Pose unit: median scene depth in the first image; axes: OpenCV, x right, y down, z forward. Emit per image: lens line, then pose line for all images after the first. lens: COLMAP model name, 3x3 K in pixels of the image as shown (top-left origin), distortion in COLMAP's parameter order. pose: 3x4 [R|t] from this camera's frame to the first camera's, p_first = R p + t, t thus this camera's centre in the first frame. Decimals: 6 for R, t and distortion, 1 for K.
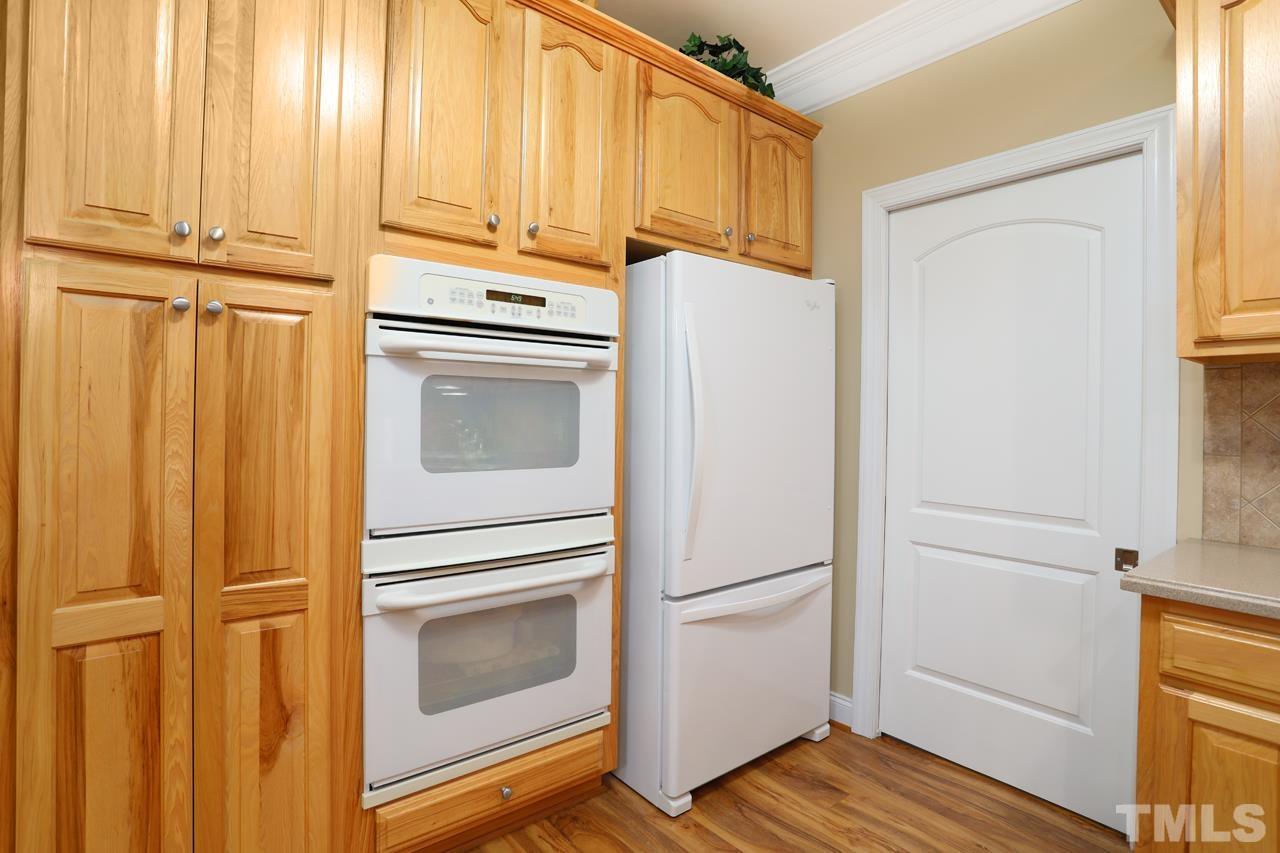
lens RADIAL K [[613.9, 0, 633.9], [0, 613.9, 412.6], [0, 0, 1]] dist [-0.053592, 0.008567]
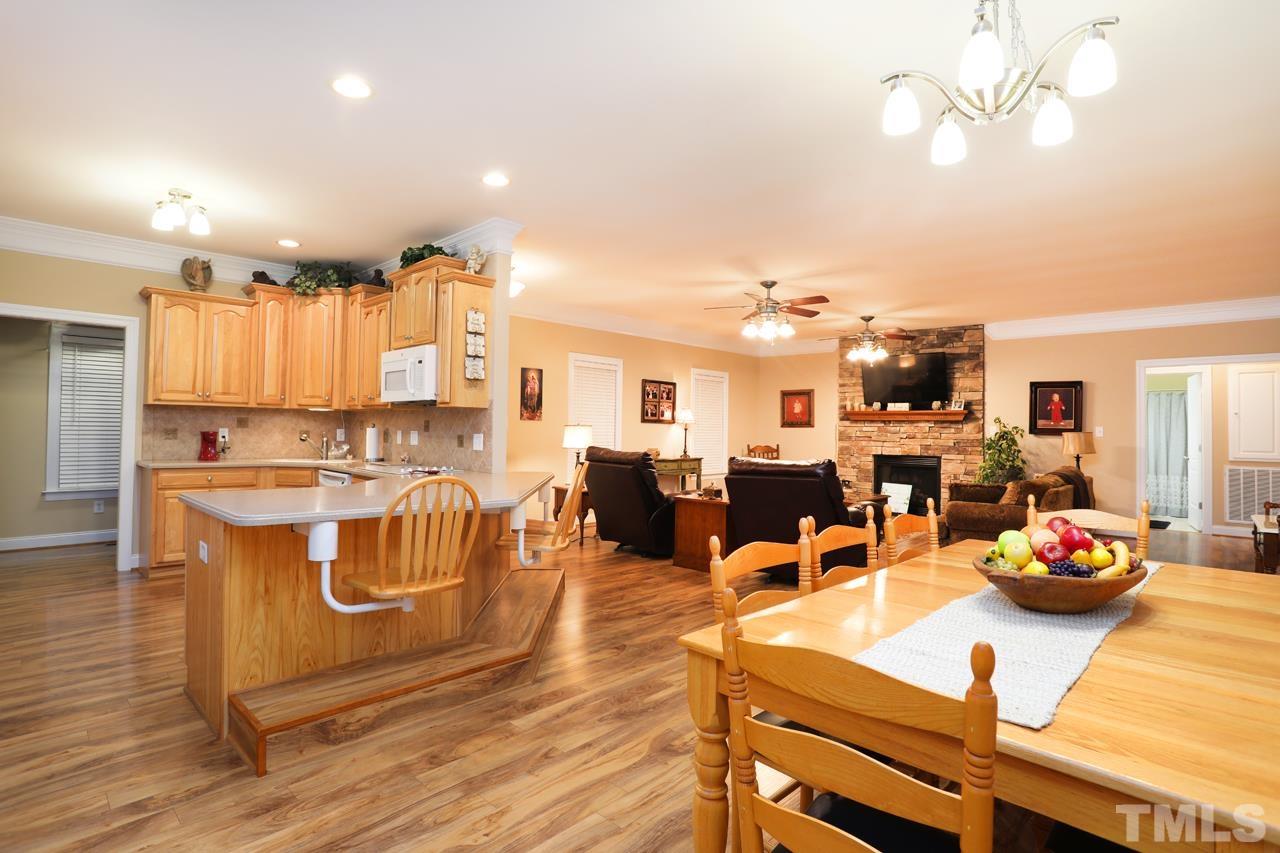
lens RADIAL K [[613.9, 0, 638.2], [0, 613.9, 431.8], [0, 0, 1]] dist [-0.053592, 0.008567]
pose [[-0.127181, -0.015647, 0.991756, -2.374920], [-0.021305, 0.999688, 0.013039, -0.031420], [-0.991651, -0.019471, -0.127475, -1.147016]]
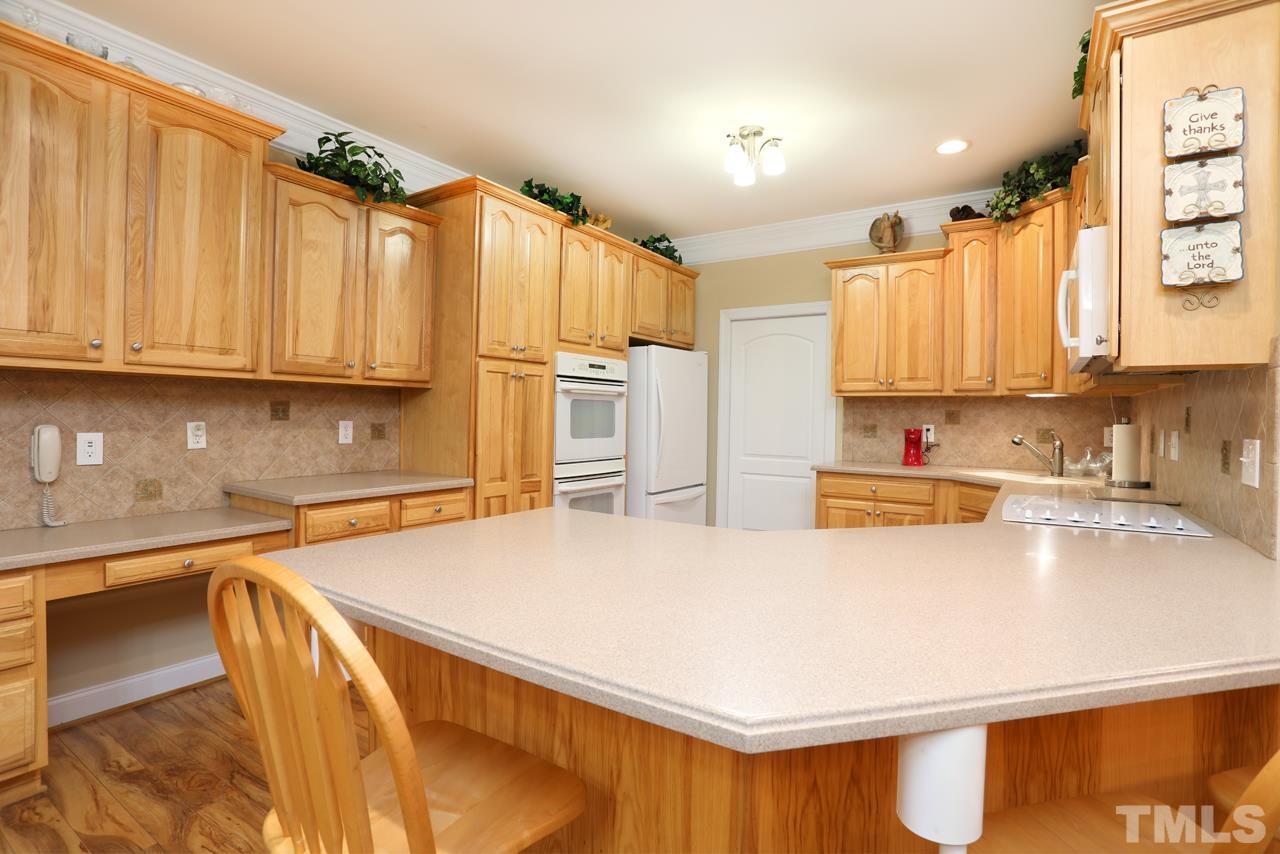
lens RADIAL K [[613.9, 0, 637.4], [0, 613.9, 419.7], [0, 0, 1]] dist [-0.053592, 0.008567]
pose [[0.950147, -0.001586, 0.311798, -0.805976], [-0.003093, 0.999890, 0.014514, -0.014272], [-0.311787, -0.014755, 0.950037, -1.357137]]
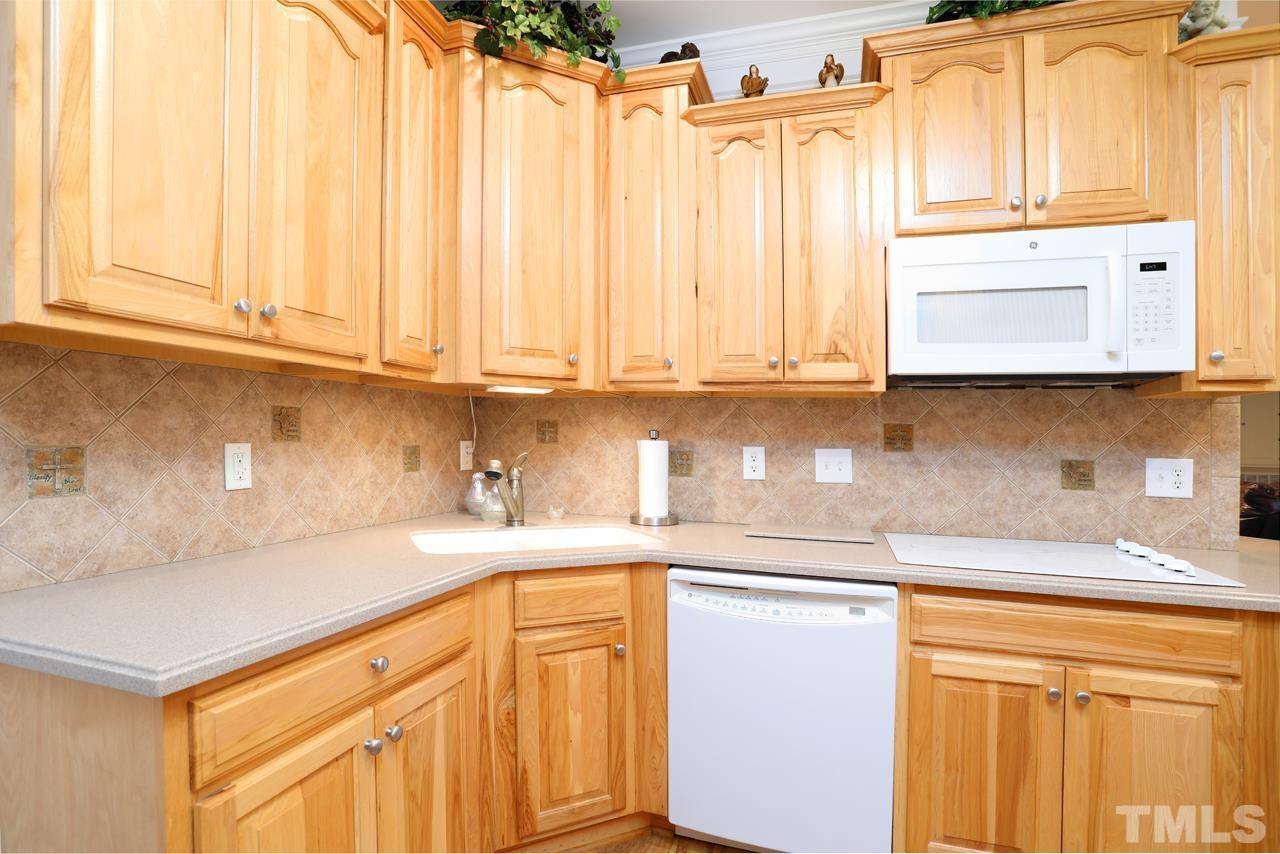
lens RADIAL K [[613.9, 0, 633.9], [0, 613.9, 440.5], [0, 0, 1]] dist [-0.053592, 0.008567]
pose [[-0.548594, -0.027746, 0.835628, 0.027563], [-0.028764, 0.999484, 0.014302, 0.004550], [-0.835594, -0.016190, -0.549109, 0.671624]]
